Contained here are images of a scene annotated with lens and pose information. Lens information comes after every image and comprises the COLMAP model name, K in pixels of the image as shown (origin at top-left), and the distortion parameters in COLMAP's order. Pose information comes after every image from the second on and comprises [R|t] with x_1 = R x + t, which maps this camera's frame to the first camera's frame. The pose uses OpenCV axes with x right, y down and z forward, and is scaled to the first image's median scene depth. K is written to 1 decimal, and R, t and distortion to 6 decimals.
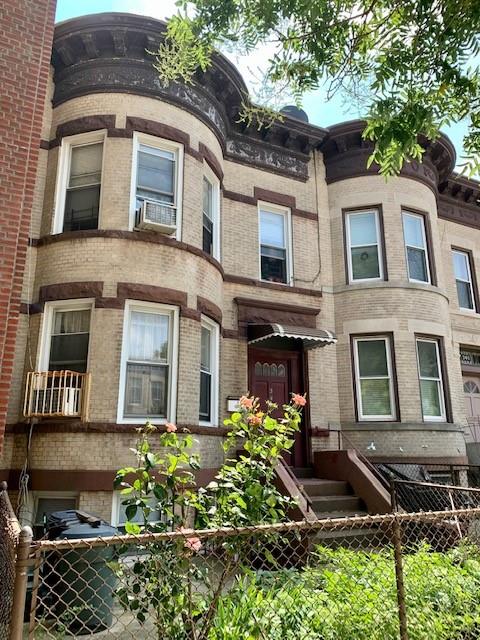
lens RADIAL K [[491.6, 0, 240.0], [0, 491.6, 320.0], [0, 0, 1]] dist [0.089928, -0.205123]
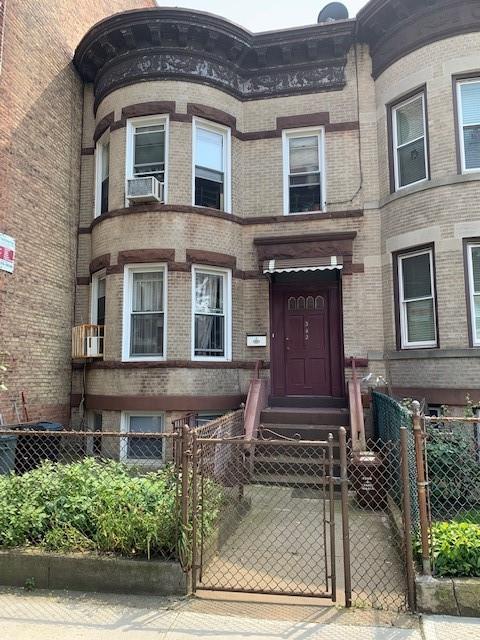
lens RADIAL K [[491.6, 0, 240.0], [0, 491.6, 320.0], [0, 0, 1]] dist [0.089928, -0.205123]
pose [[0.775251, -0.074776, -0.627212, 0.576203], [0.163335, 0.982928, 0.084702, 0.028600], [0.610170, -0.168111, 0.774229, 0.135433]]
